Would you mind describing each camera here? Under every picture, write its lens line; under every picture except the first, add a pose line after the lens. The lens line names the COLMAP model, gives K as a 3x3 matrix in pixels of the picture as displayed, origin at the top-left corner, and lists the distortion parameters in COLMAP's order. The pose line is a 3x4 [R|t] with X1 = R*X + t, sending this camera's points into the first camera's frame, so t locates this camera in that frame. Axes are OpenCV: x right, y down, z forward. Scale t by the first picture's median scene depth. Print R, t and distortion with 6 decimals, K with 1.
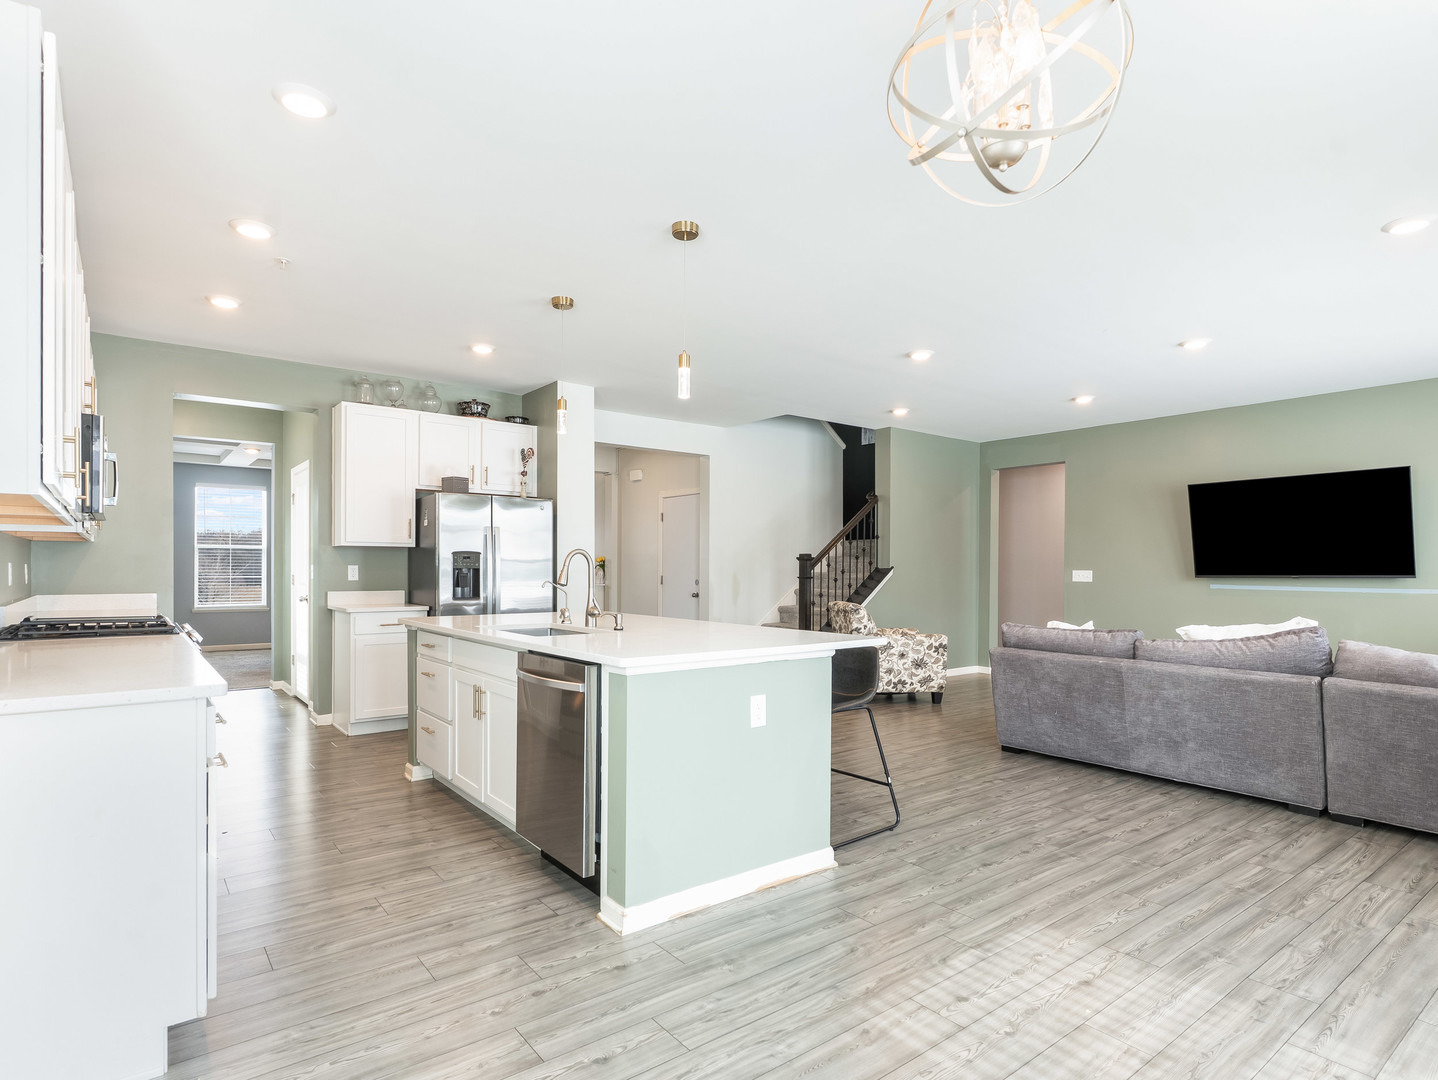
lens RADIAL K [[773.8, 0, 727.0], [0, 773.8, 571.8], [0, 0, 1]] dist [0.002934, -0.000301]
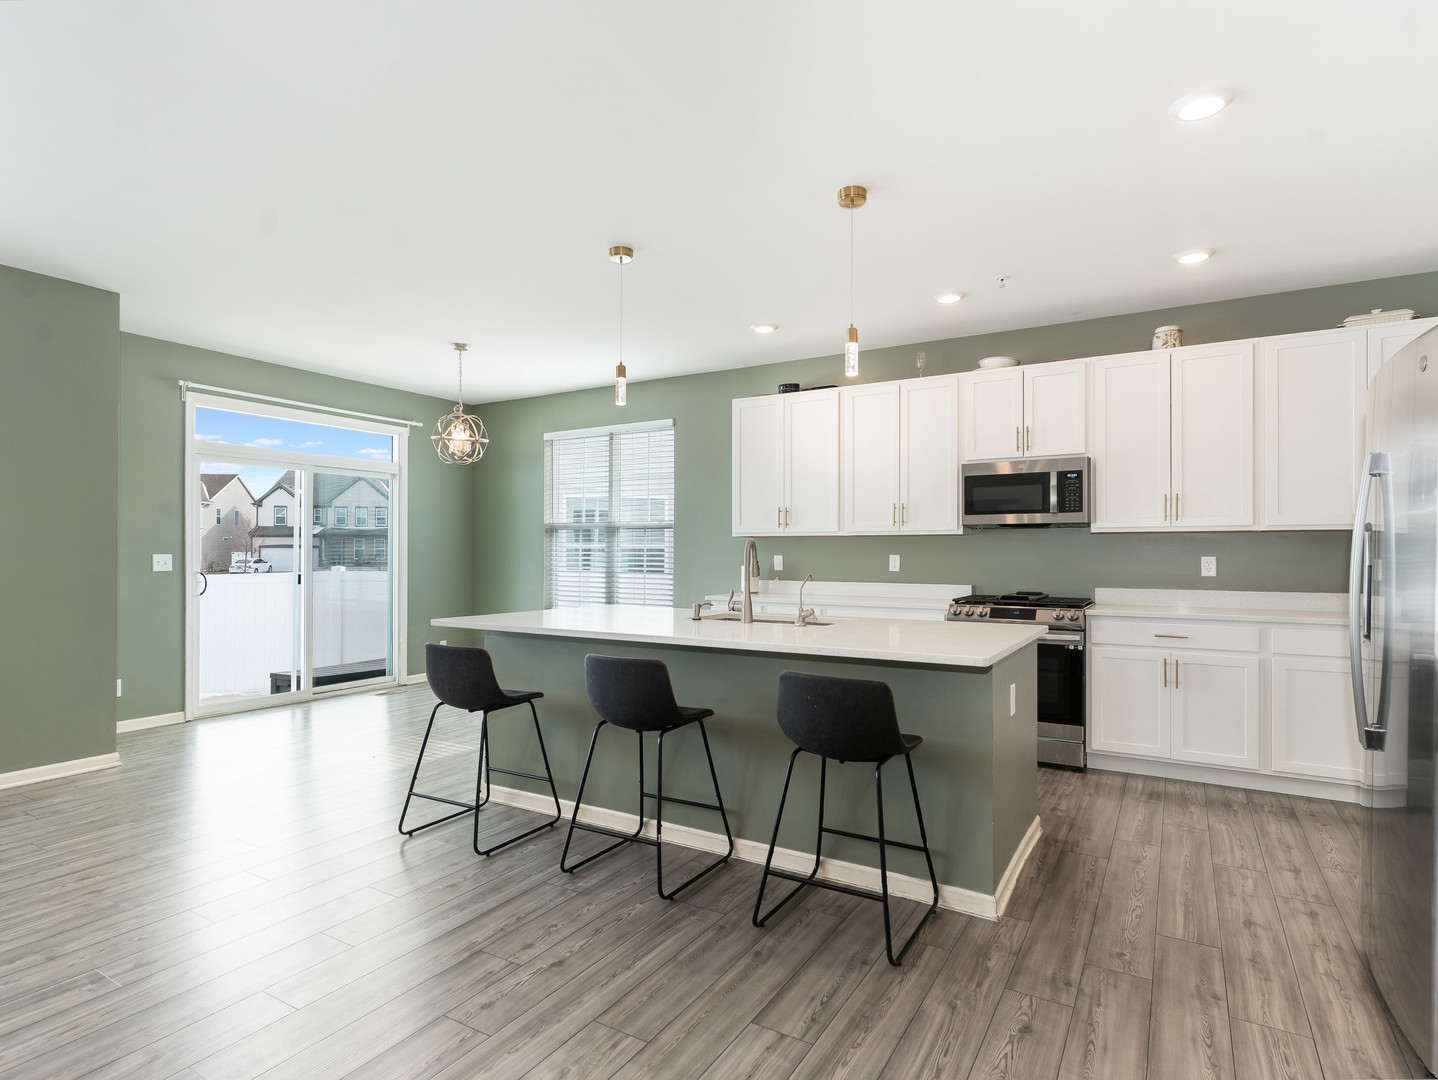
lens RADIAL K [[773.8, 0, 710.8], [0, 773.8, 546.8], [0, 0, 1]] dist [0.002934, -0.000301]
pose [[-0.936604, -0.008199, -0.350294, 0.166029], [-0.006550, 0.999961, -0.005890, -0.012840], [0.350328, -0.003222, -0.936621, 1.660715]]
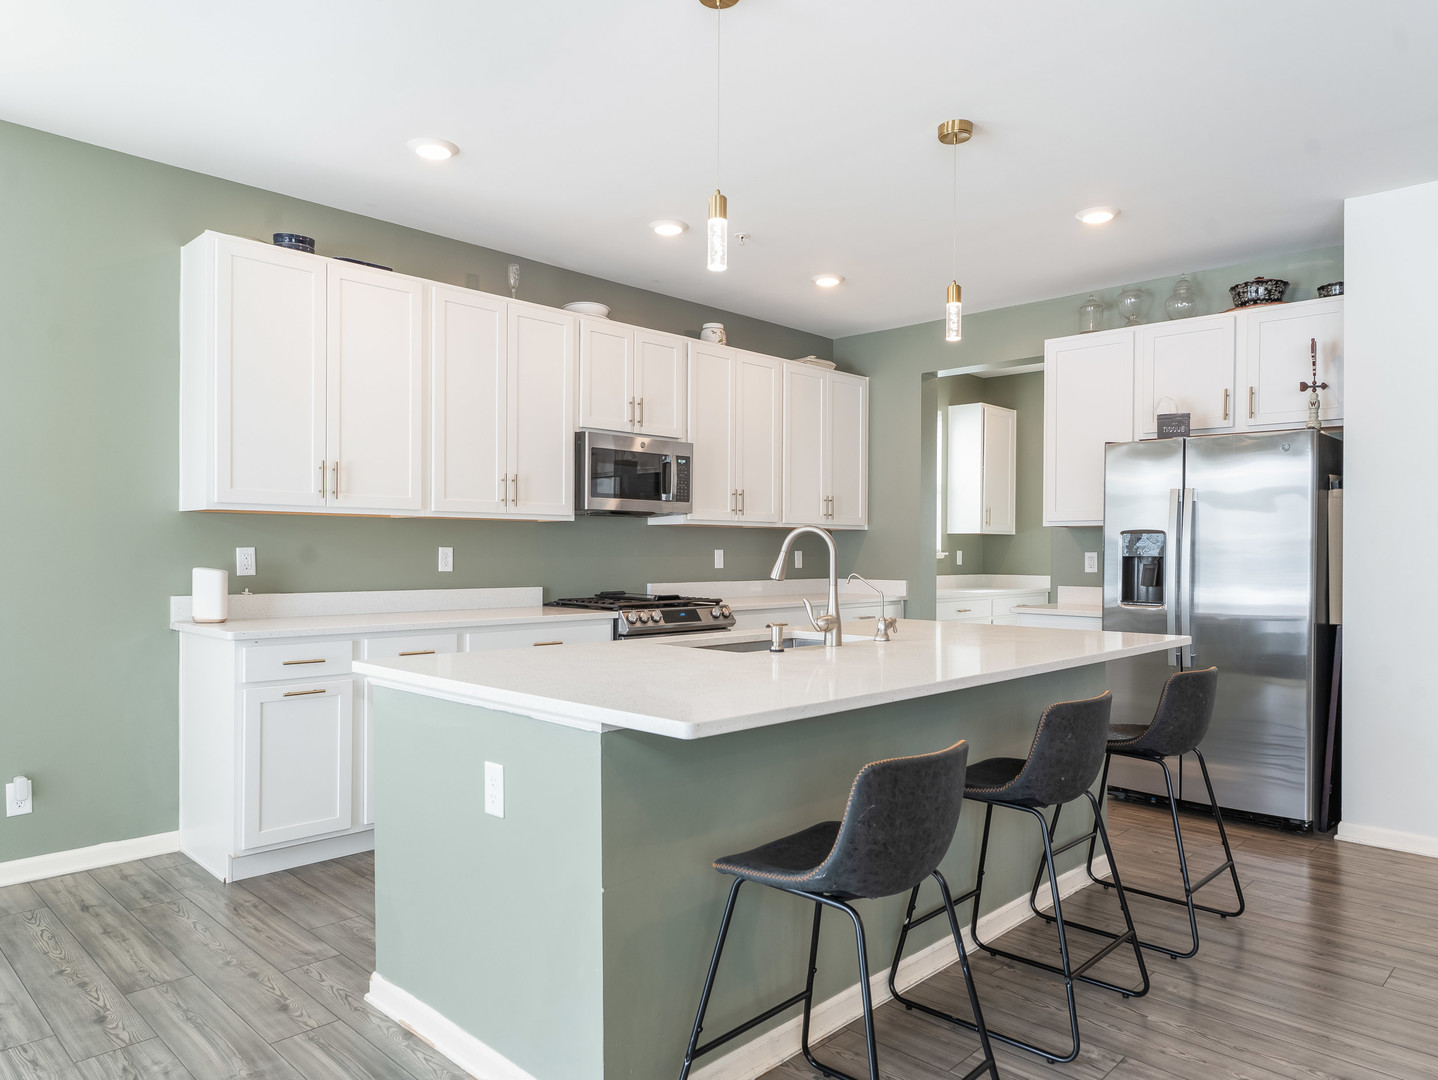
lens RADIAL K [[969.2, 0, 713.1], [0, 969.2, 552.9], [0, 0, 1]] dist [0.004073, 0.002627]
pose [[0.132290, 0.000809, -0.991211, 0.545319], [-0.010172, 0.999948, -0.000542, -0.004931], [0.991159, 0.010155, 0.132292, 0.712822]]
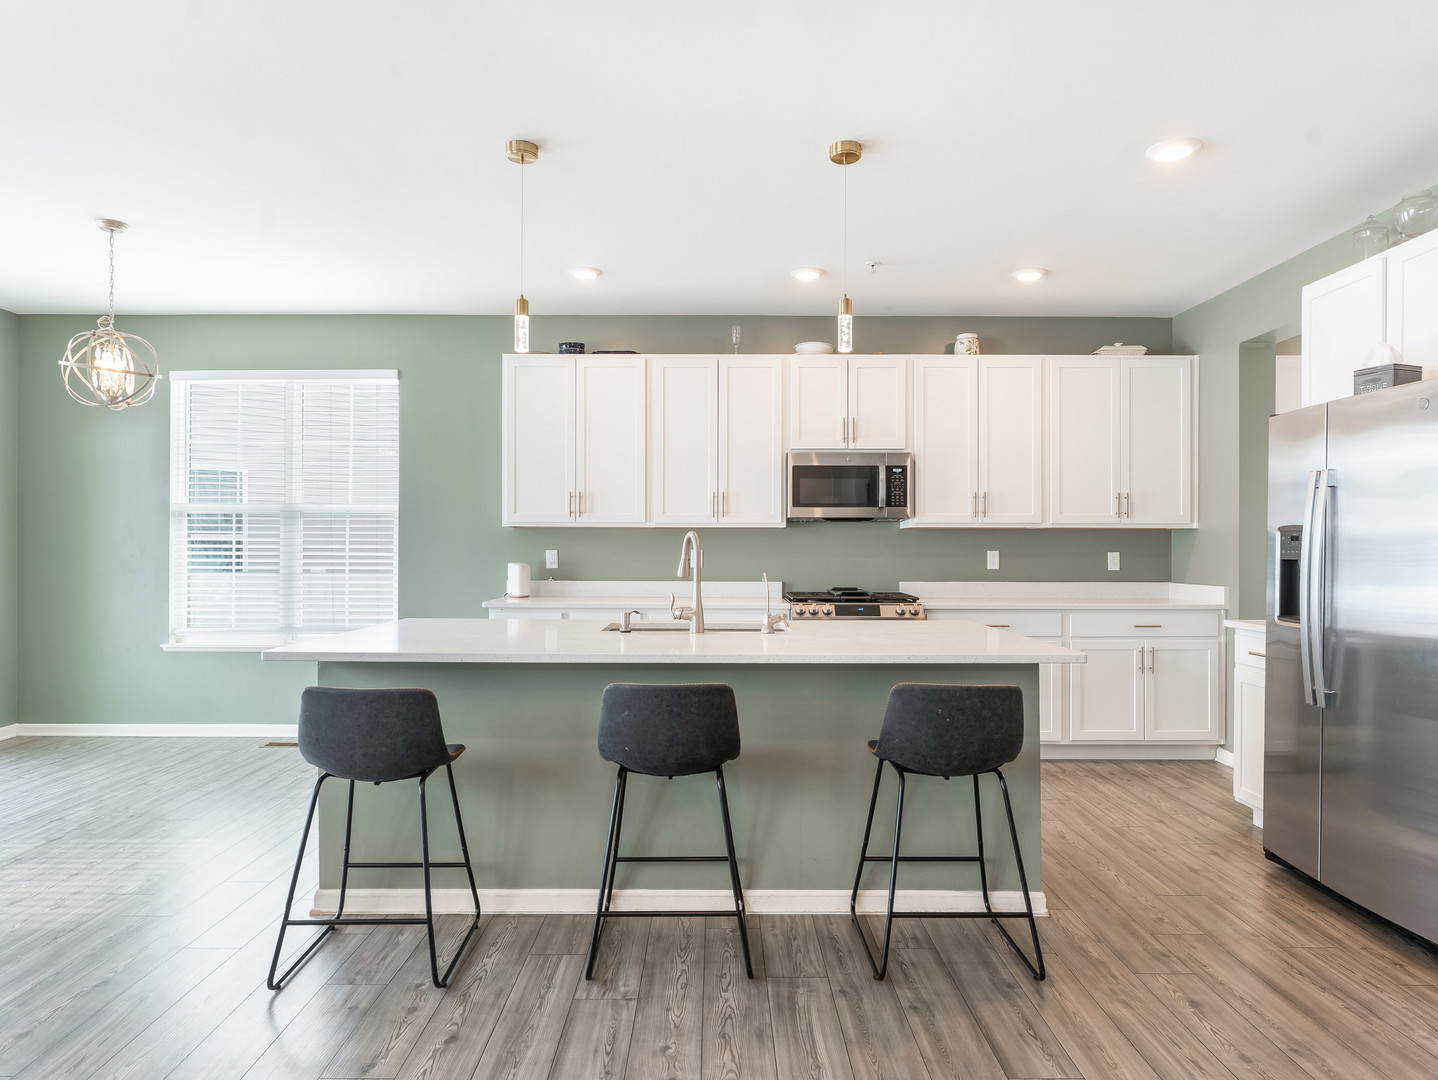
lens RADIAL K [[891.8, 0, 709.5], [0, 891.8, 547.3], [0, 0, 1]] dist [-0.012159, 0.007596]
pose [[-0.621587, -0.004701, -0.783331, 0.452800], [-0.008175, 0.999966, 0.000486, -0.013092], [0.783302, 0.006706, -0.621605, 1.398323]]
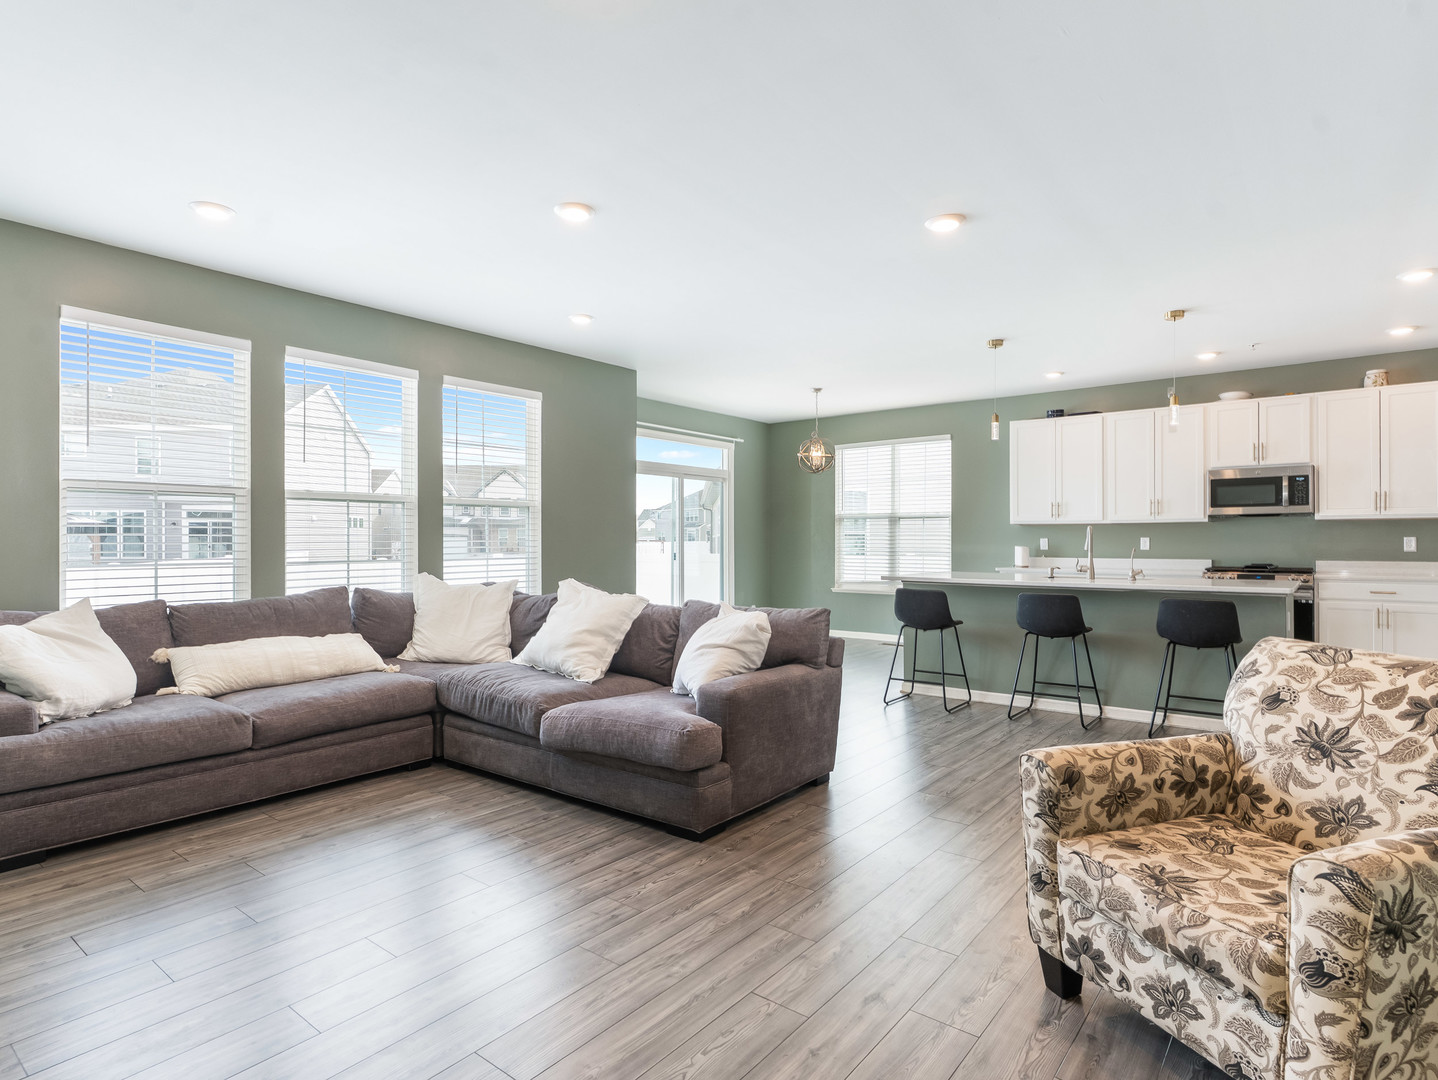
lens RADIAL K [[773.8, 0, 717.8], [0, 773.8, 535.9], [0, 0, 1]] dist [0.002934, -0.000301]
pose [[-0.973921, -0.005392, -0.226824, 0.746824], [-0.004550, 0.999981, -0.004235, -0.000496], [0.226843, -0.003092, -0.973926, 2.026309]]
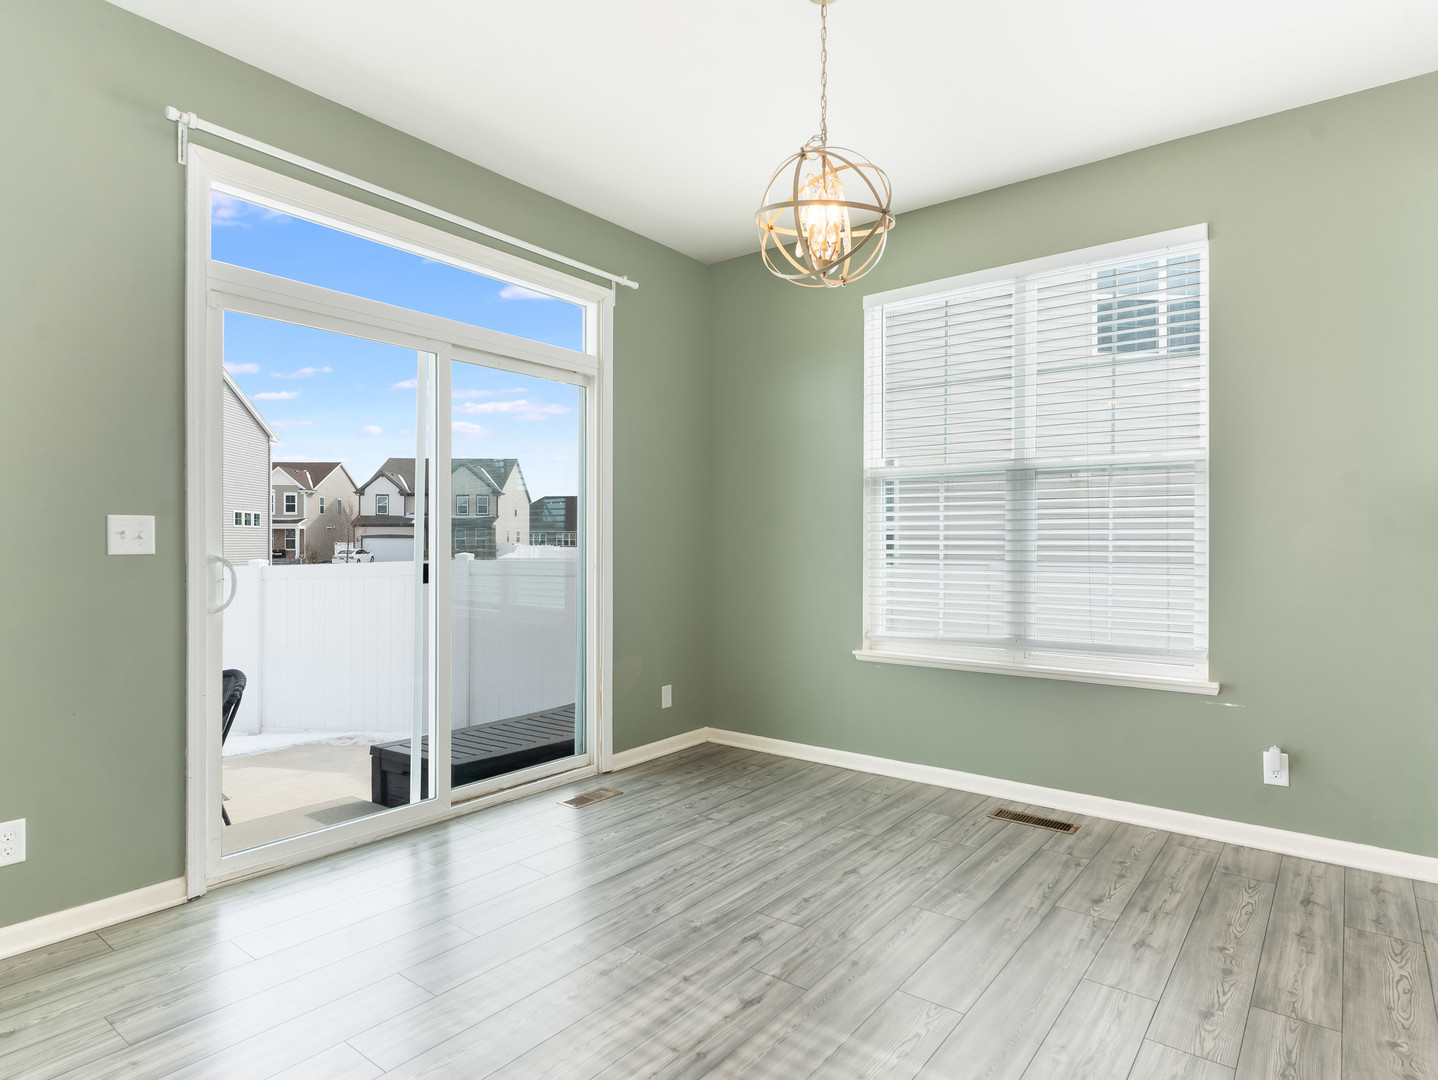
lens RADIAL K [[810.5, 0, 715.3], [0, 810.5, 538.1], [0, 0, 1]] dist [-0.002254, 0.002216]
pose [[-0.971051, -0.007020, -0.238769, 0.301687], [-0.005997, 0.999969, -0.005012, 0.014540], [0.238797, -0.003435, -0.971064, 0.803527]]
